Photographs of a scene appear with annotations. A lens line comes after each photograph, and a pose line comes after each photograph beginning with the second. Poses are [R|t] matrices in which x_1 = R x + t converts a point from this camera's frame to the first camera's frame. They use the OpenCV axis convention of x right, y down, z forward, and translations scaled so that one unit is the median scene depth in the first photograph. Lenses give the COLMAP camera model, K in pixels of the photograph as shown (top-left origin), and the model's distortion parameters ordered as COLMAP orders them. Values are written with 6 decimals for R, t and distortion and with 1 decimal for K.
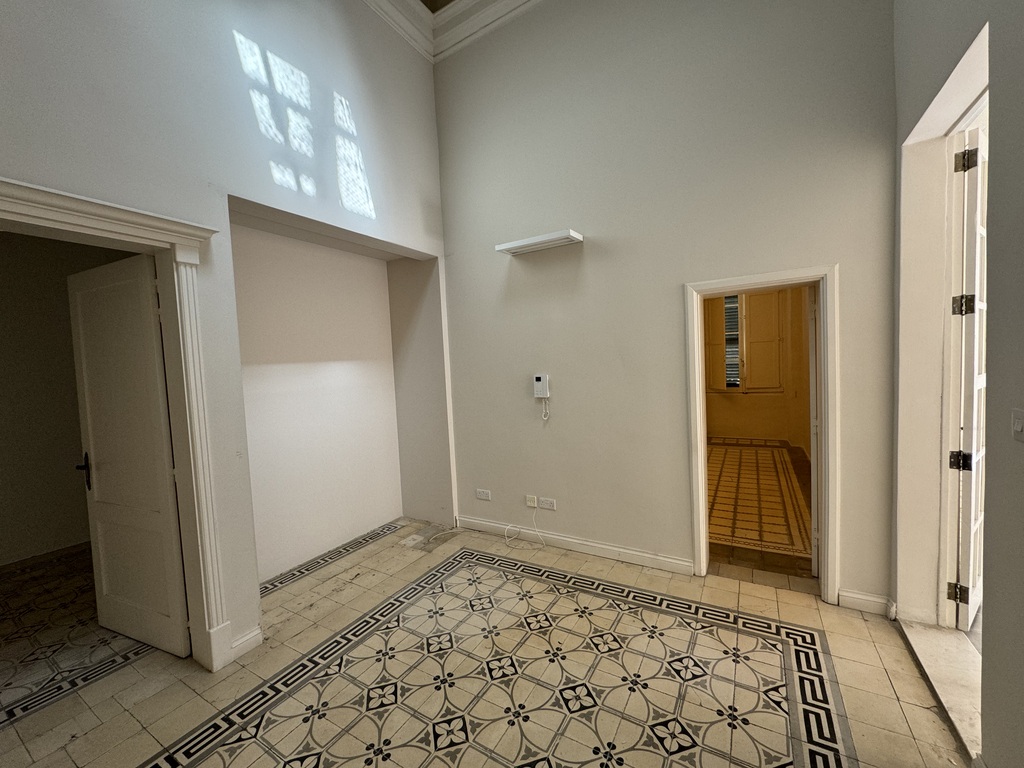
lens RADIAL K [[407.3, 0, 513.5], [0, 407.3, 384.9], [0, 0, 1]] dist [-0.000213, -0.000251]
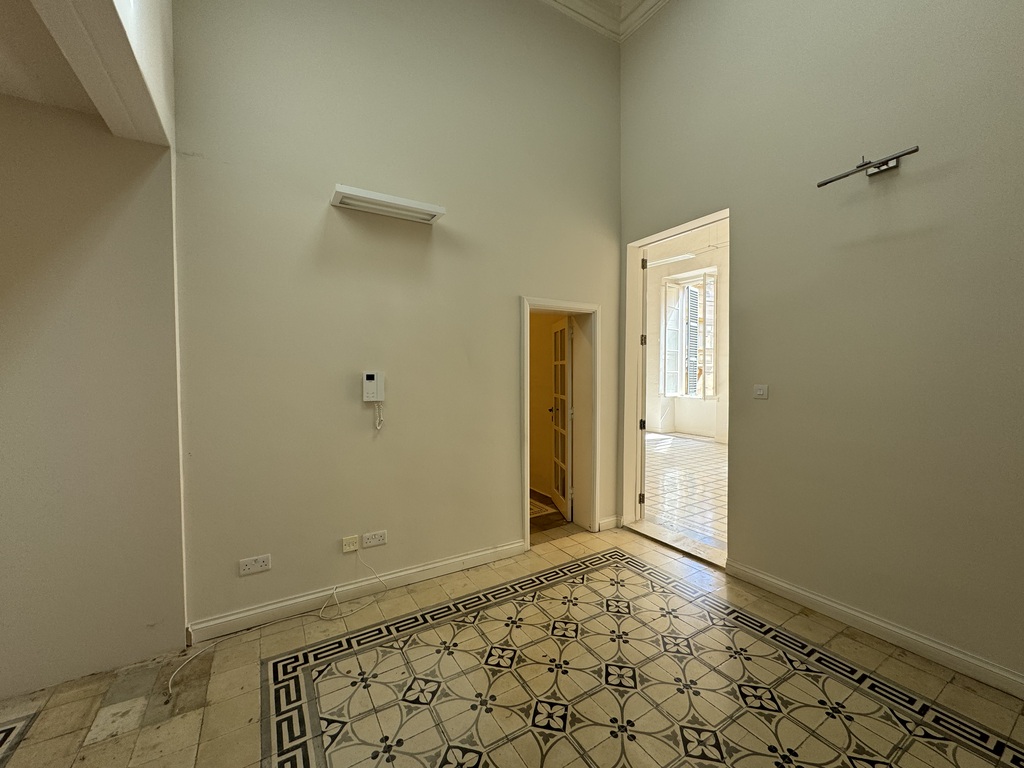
lens RADIAL K [[407.3, 0, 512.9], [0, 407.3, 383.5], [0, 0, 1]] dist [-0.000213, -0.000251]
pose [[0.466825, 0.023207, 0.884045, -0.575645], [0.028892, 0.998722, -0.041475, 0.044479], [-0.883878, 0.044904, 0.465558, 0.472041]]
